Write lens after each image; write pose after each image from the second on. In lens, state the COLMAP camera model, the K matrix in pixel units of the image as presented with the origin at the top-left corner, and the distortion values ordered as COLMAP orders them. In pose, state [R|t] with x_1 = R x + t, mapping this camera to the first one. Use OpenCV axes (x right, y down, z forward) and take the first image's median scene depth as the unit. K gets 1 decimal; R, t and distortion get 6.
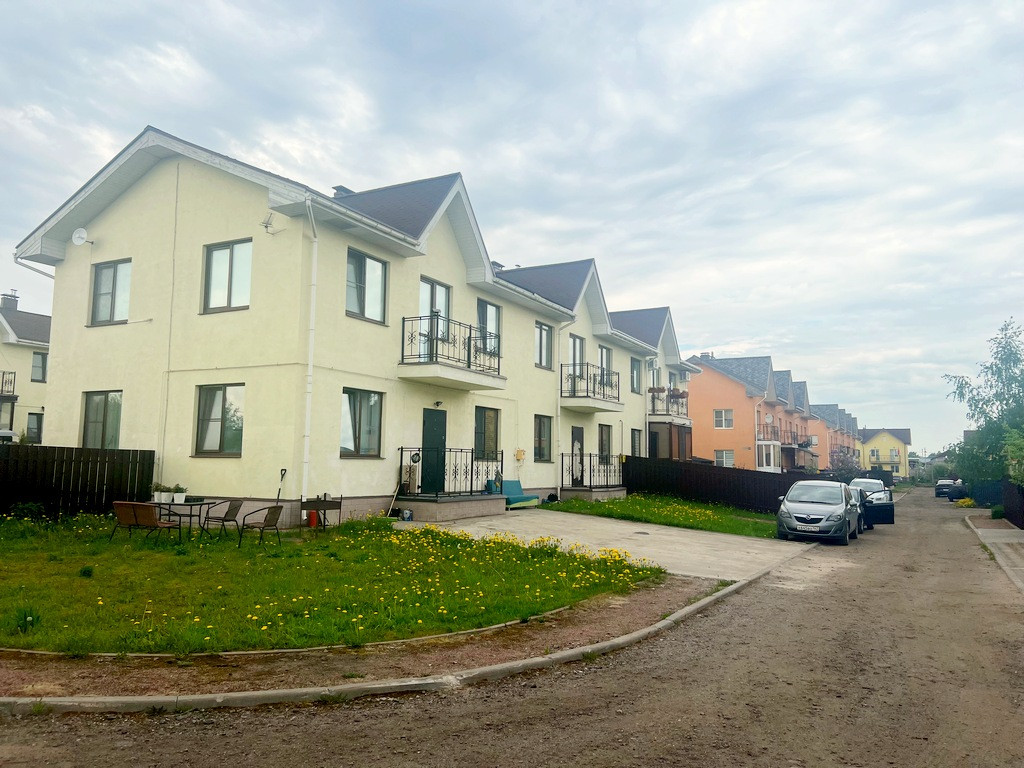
lens RADIAL K [[774.9, 0, 512.0], [0, 774.9, 384.0], [0, 0, 1]] dist [0.024475, -0.004425]
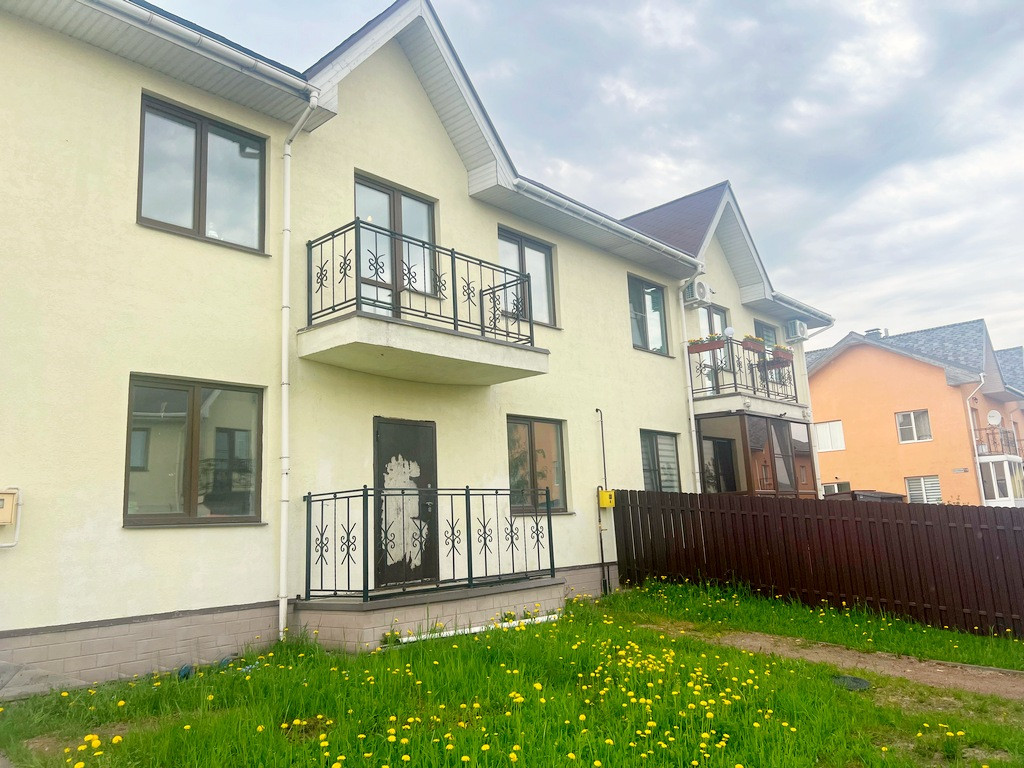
lens RADIAL K [[774.9, 0, 512.0], [0, 774.9, 384.0], [0, 0, 1]] dist [0.024475, -0.004425]
pose [[0.968567, -0.099673, -0.227912, 0.170483], [0.083288, 0.993274, -0.080437, 0.056119], [0.234396, 0.058926, 0.970354, 0.504434]]
